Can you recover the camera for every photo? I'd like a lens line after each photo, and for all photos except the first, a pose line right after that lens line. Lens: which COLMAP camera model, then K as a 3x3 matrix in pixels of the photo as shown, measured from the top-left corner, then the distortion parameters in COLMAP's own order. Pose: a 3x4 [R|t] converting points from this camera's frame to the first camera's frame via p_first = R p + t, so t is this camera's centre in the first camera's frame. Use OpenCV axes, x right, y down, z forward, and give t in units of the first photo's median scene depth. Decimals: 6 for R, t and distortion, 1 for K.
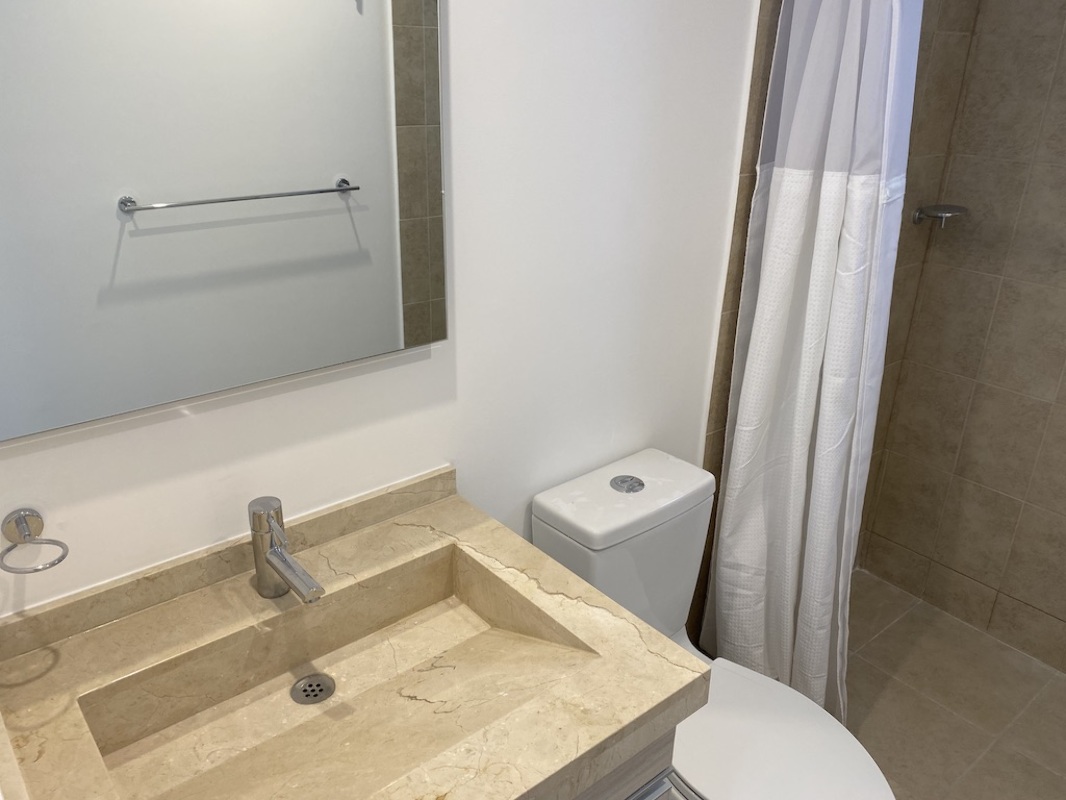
lens RADIAL K [[812.4, 0, 525.7], [0, 812.4, 379.1], [0, 0, 1]] dist [0.038377, -0.046386]
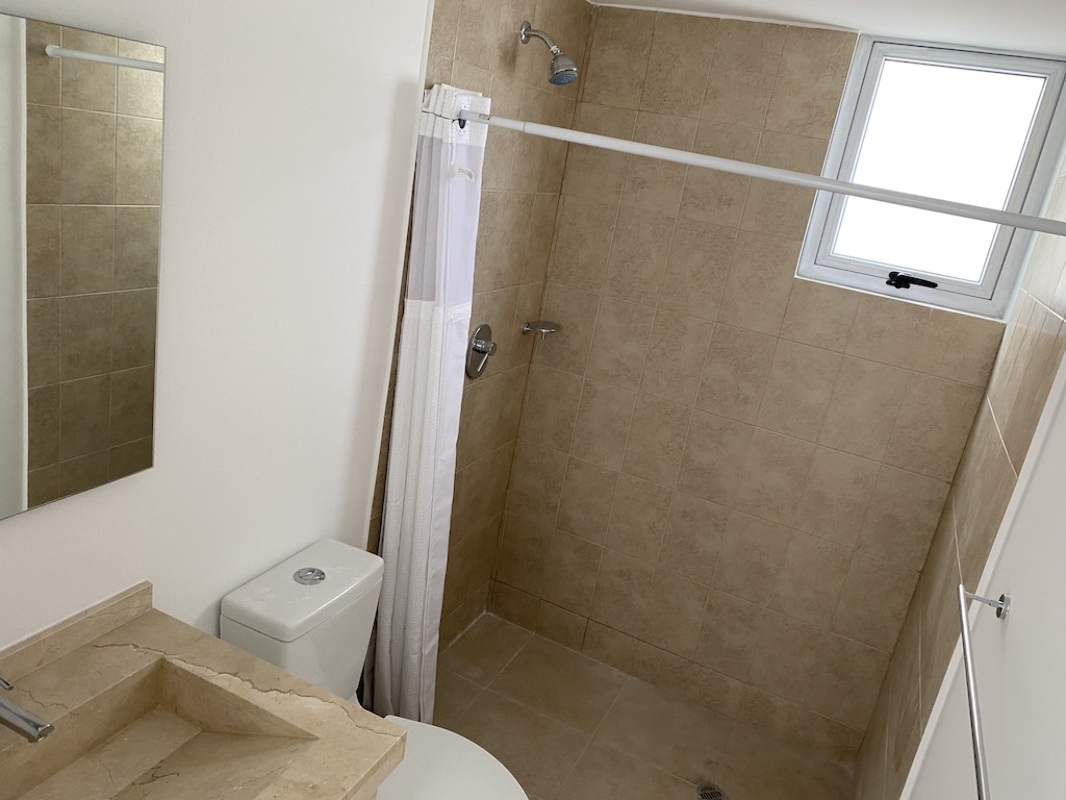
lens RADIAL K [[812.4, 0, 525.7], [0, 812.4, 379.1], [0, 0, 1]] dist [0.038377, -0.046386]
pose [[0.895186, -0.002286, 0.445687, -0.089834], [0.025443, 0.998618, -0.045982, -0.068328], [-0.444966, 0.052502, 0.894007, -0.133830]]
